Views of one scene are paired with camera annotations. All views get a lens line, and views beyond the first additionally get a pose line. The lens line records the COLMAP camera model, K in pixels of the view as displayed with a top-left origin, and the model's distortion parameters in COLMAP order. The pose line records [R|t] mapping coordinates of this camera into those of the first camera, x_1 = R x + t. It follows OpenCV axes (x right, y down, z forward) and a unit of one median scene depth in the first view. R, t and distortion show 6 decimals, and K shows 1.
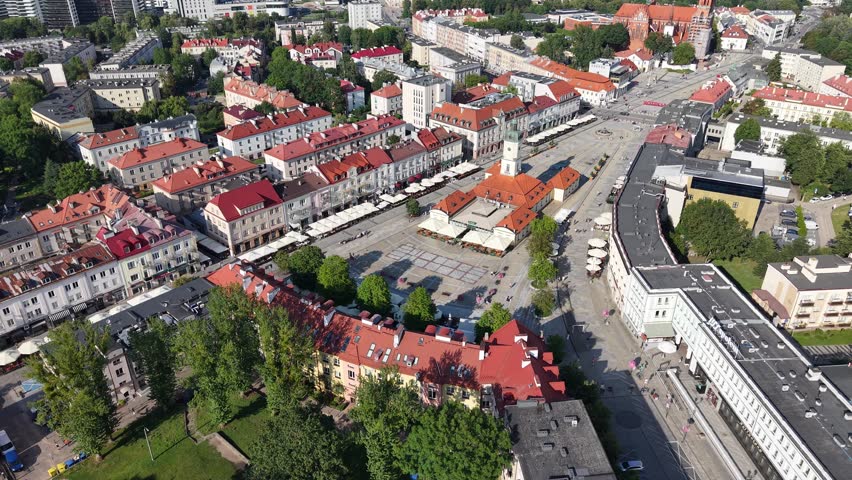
lens RADIAL K [[605.2, 0, 426.0], [0, 605.2, 240.0], [0, 0, 1]] dist [0.025261, -0.022976]
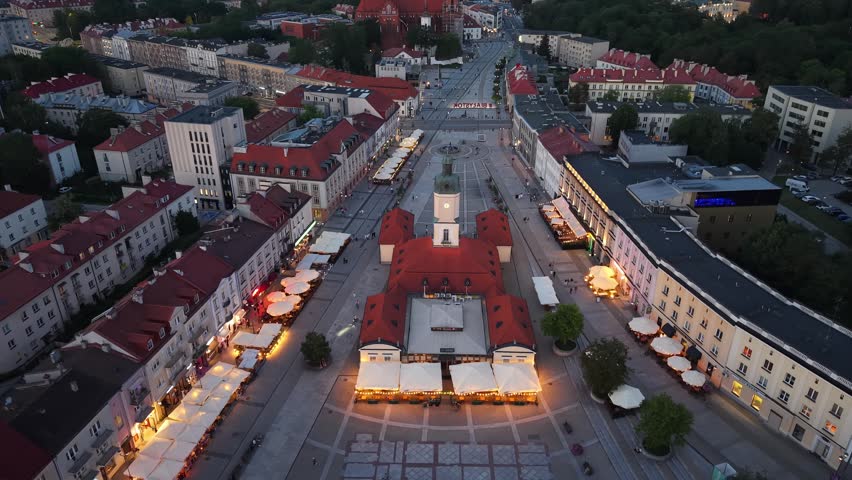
lens RADIAL K [[605.2, 0, 426.0], [0, 605.2, 240.0], [0, 0, 1]] dist [0.025261, -0.022976]
pose [[0.858401, -0.236144, 0.455394, -0.158772], [0.245295, 0.968627, 0.039909, -0.143516], [-0.450531, 0.077448, 0.889395, 0.471236]]
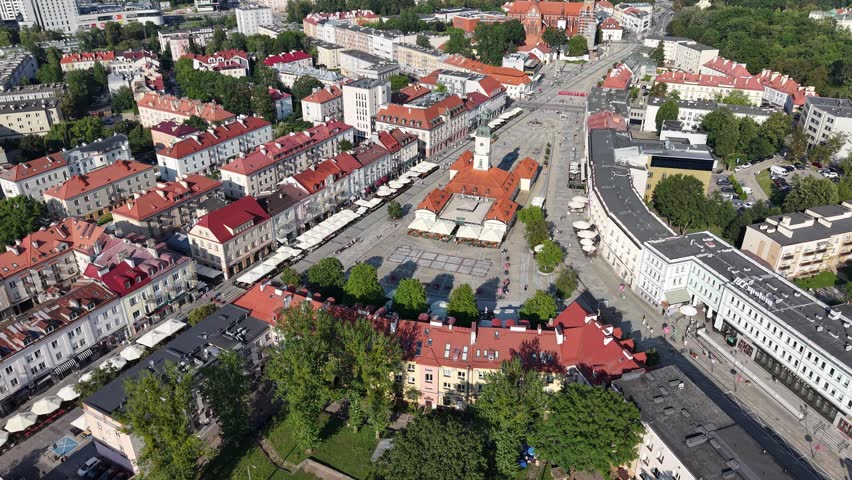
lens RADIAL K [[605.2, 0, 426.0], [0, 605.2, 240.0], [0, 0, 1]] dist [0.025261, -0.022976]
pose [[0.973696, -0.109277, 0.199939, -0.175711], [0.109685, 0.993925, 0.009070, -0.007767], [-0.199715, 0.013099, 0.979766, 0.011640]]
